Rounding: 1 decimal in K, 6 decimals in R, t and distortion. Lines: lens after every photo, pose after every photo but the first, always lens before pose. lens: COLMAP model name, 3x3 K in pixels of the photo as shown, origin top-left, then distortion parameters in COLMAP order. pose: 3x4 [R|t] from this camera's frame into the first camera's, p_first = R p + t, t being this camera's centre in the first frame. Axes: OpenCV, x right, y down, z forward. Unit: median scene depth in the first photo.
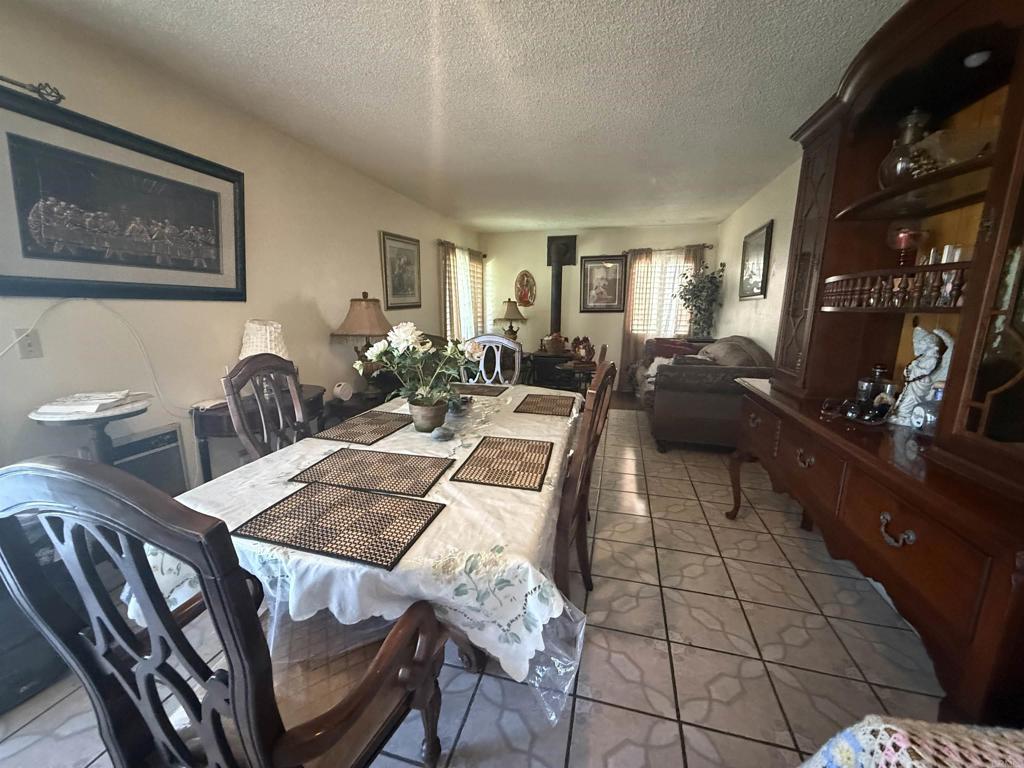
lens RADIAL K [[409.8, 0, 510.5], [0, 409.8, 384.0], [0, 0, 1]] dist [0.000116, 0.000802]
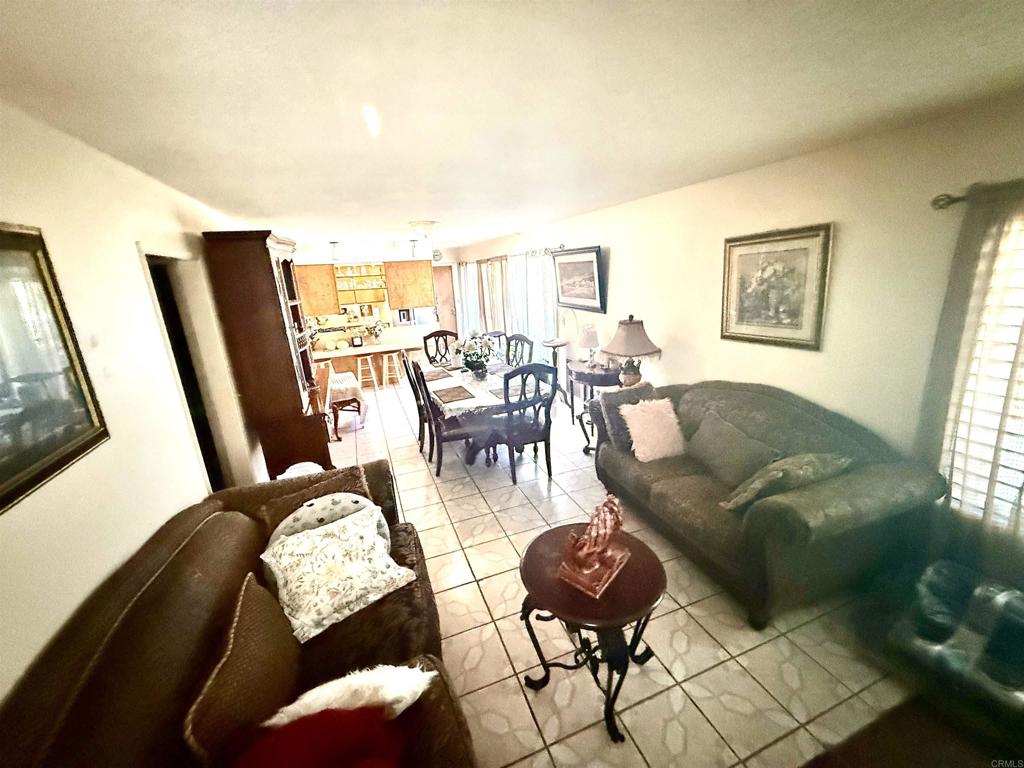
lens RADIAL K [[409.8, 0, 510.5], [0, 409.8, 384.0], [0, 0, 1]] dist [0.000116, 0.000802]
pose [[-0.807347, 0.196162, -0.556517, 0.535546], [-0.063354, 0.908859, 0.412264, -0.445344], [0.586666, 0.368098, -0.721337, 1.514523]]
